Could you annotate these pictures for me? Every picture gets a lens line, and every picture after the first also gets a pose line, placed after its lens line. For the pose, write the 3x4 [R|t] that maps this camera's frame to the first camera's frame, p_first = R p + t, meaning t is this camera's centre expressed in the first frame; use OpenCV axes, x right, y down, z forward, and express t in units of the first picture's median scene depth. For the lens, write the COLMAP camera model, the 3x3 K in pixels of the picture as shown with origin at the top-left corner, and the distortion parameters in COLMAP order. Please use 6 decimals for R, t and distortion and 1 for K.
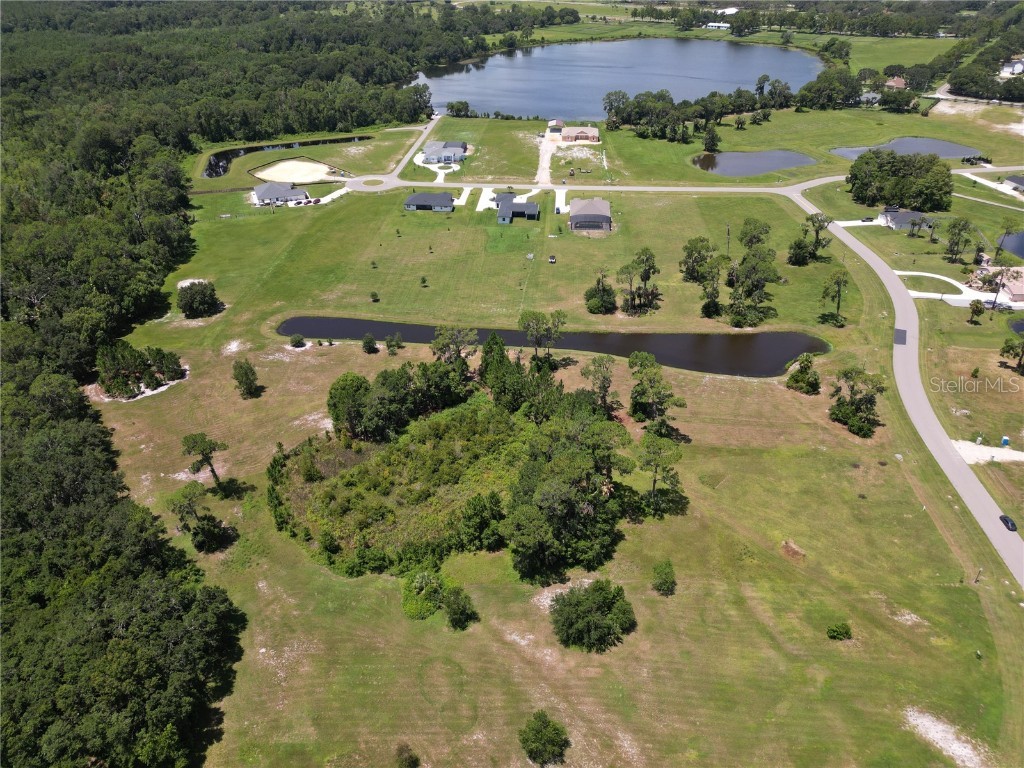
lens RADIAL K [[716.4, 0, 512.1], [0, 716.4, 386.1], [0, 0, 1]] dist [0.058898, -0.049574]
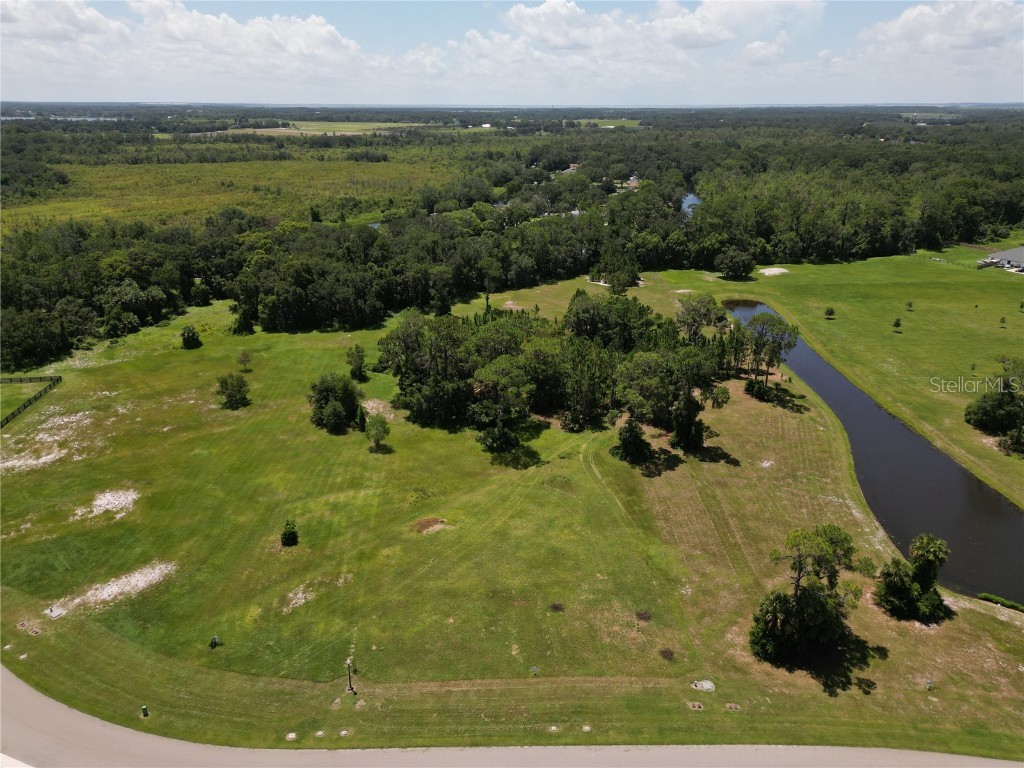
lens RADIAL K [[716.4, 0, 515.1], [0, 716.4, 381.9], [0, 0, 1]] dist [0.058898, -0.049574]
pose [[0.098306, 0.364050, -0.926177, 0.899742], [-0.532155, 0.805672, 0.260200, -0.119166], [0.840920, 0.467291, 0.272934, 0.691149]]
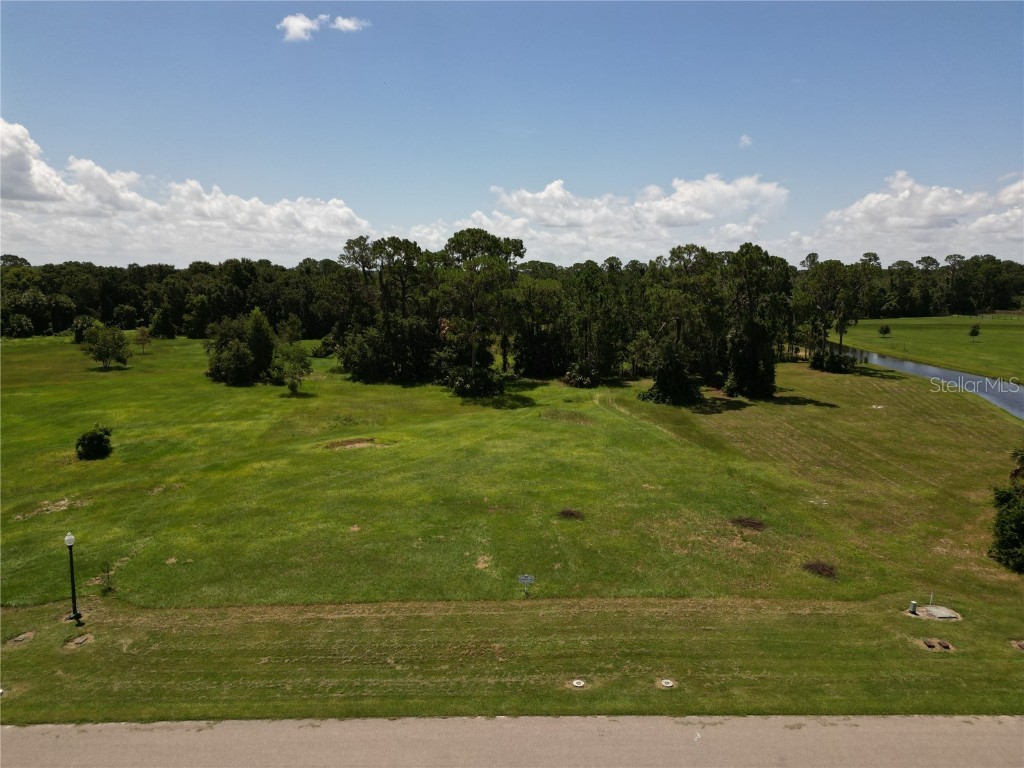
lens RADIAL K [[716.4, 0, 514.4], [0, 716.4, 385.8], [0, 0, 1]] dist [0.058898, -0.049574]
pose [[0.106495, 0.160238, -0.981317, 0.716617], [-0.534342, 0.841529, 0.079424, 0.092857], [0.838533, 0.515900, 0.175240, 0.855921]]
